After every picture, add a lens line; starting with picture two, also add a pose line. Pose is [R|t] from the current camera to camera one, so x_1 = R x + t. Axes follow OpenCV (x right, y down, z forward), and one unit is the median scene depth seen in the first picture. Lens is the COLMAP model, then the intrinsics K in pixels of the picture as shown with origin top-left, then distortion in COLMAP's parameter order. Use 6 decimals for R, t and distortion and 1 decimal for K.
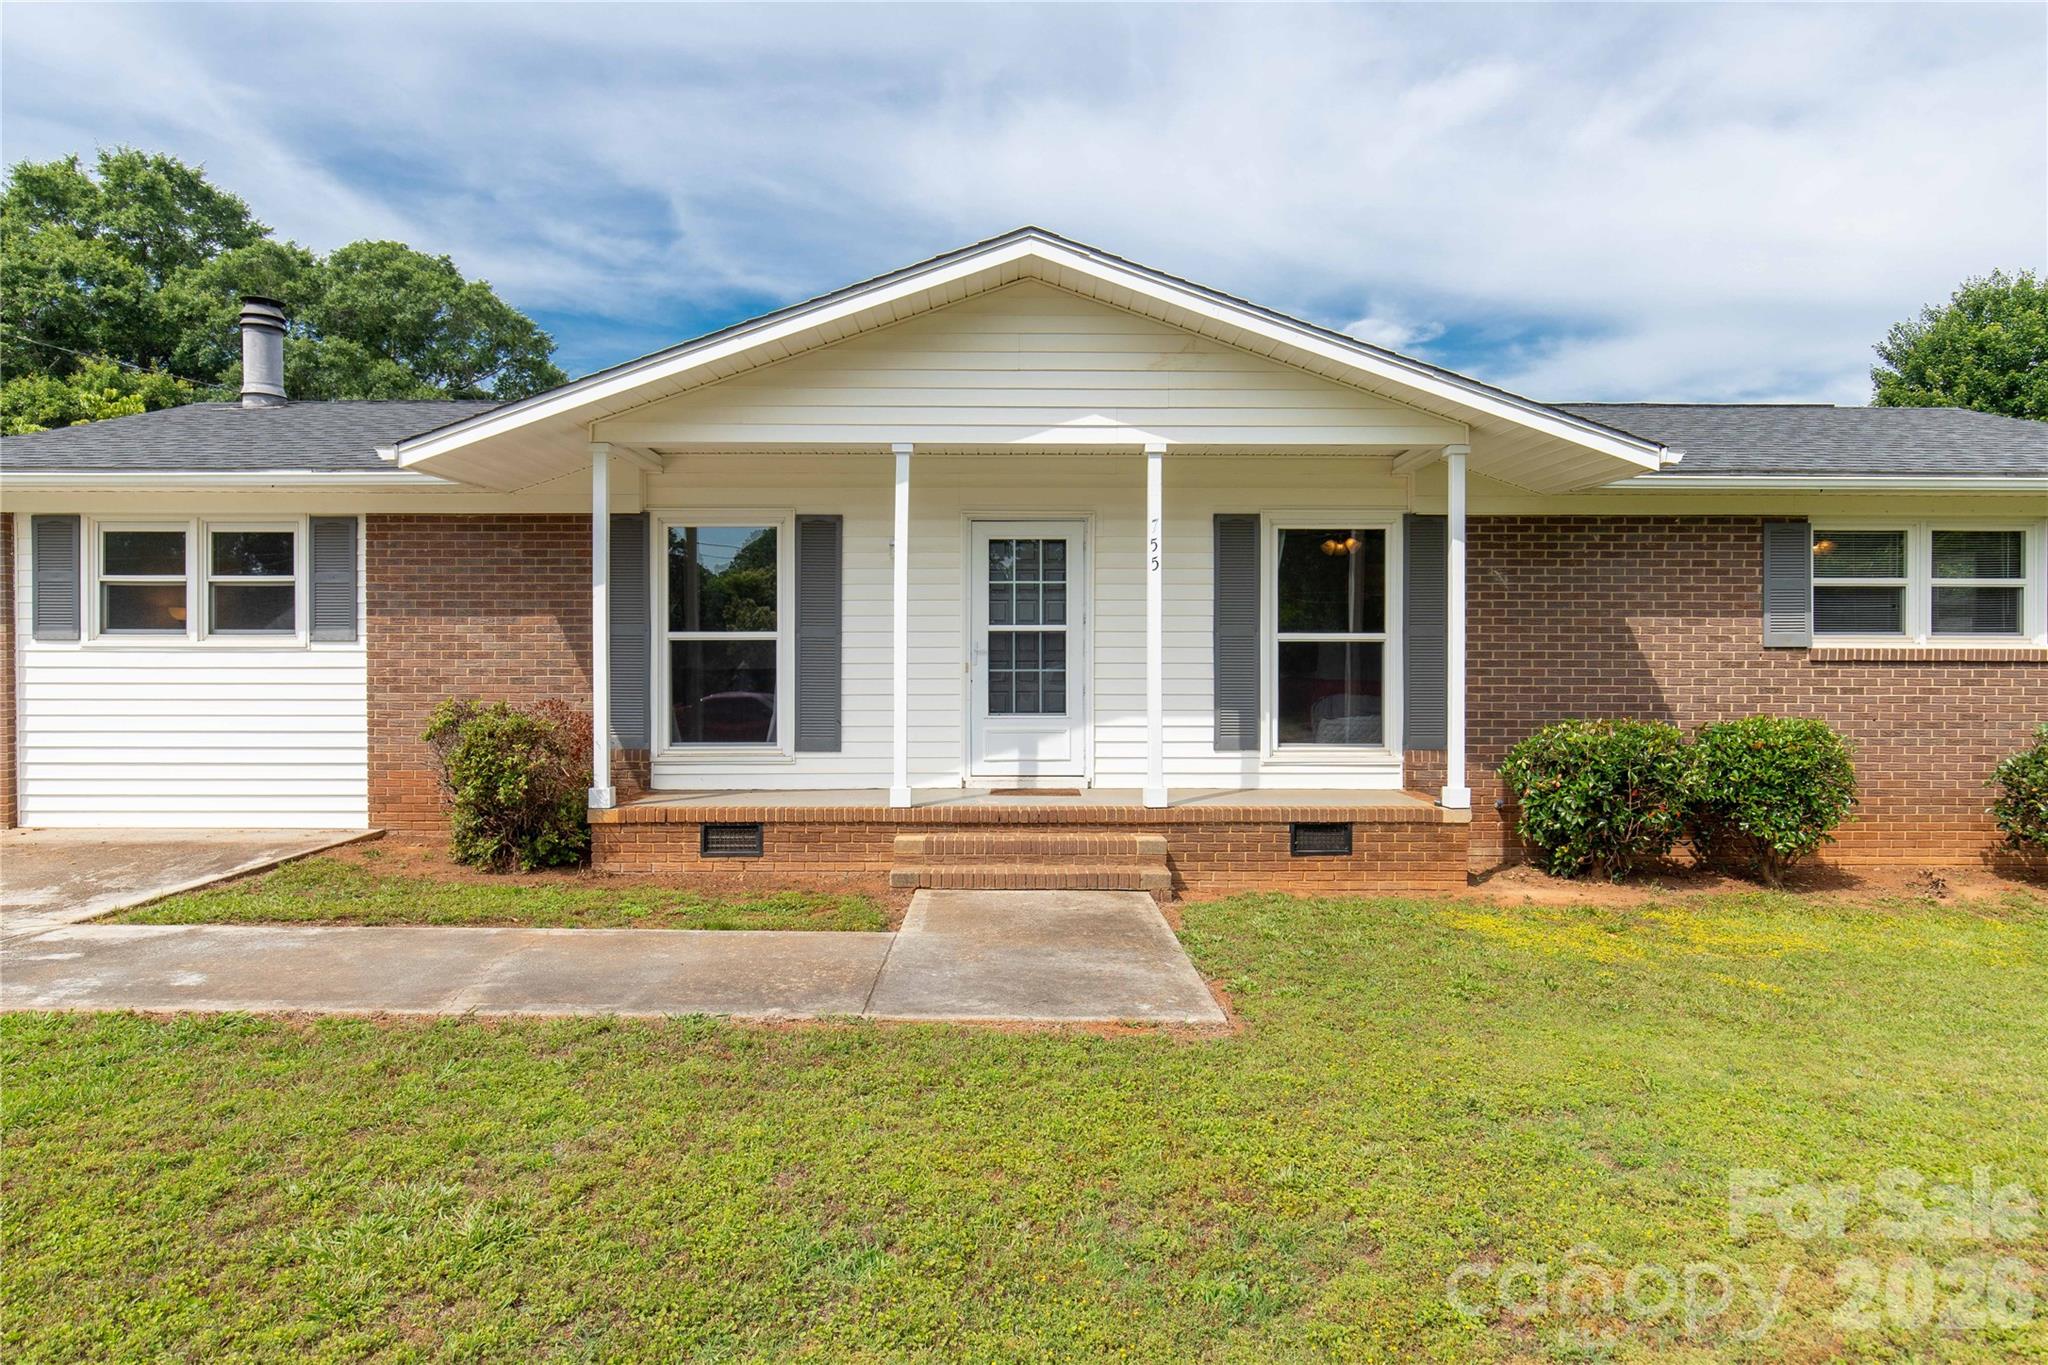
lens RADIAL K [[1209.2, 0, 1014.2], [0, 1209.2, 645.5], [0, 0, 1]] dist [-0.026358, 0.004091]
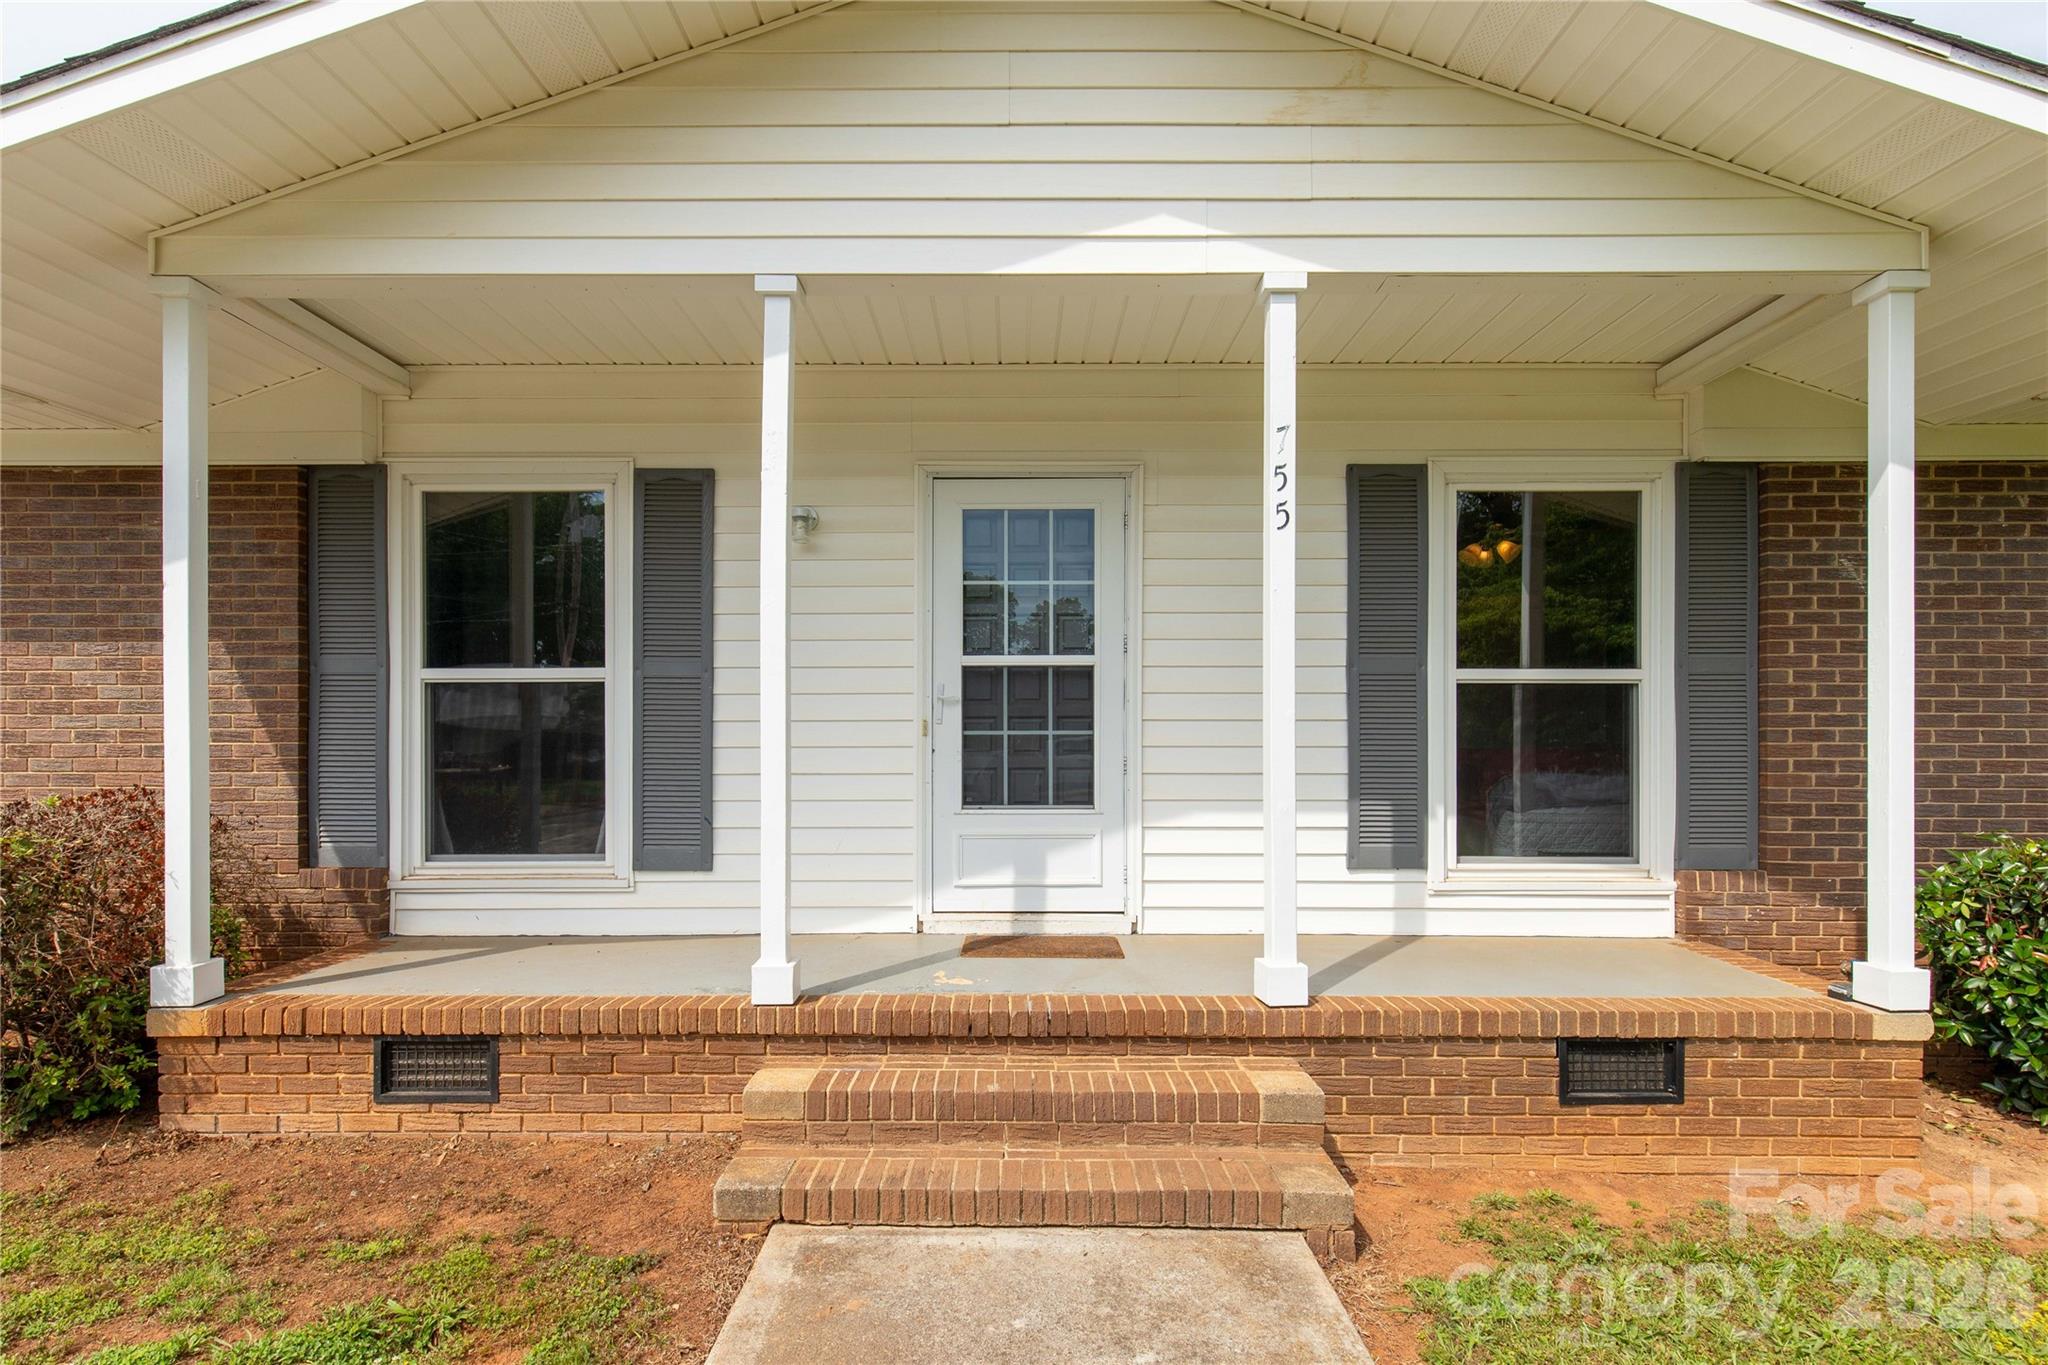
lens RADIAL K [[963.1, 0, 1000.7], [0, 963.1, 749.7], [0, 0, 1]] dist [0.000241, -0.000033]
pose [[0.999730, -0.000507, -0.023228, 0.008388], [0.001230, 0.999515, 0.031122, 0.014137], [0.023201, -0.031142, 0.999246, 0.533066]]
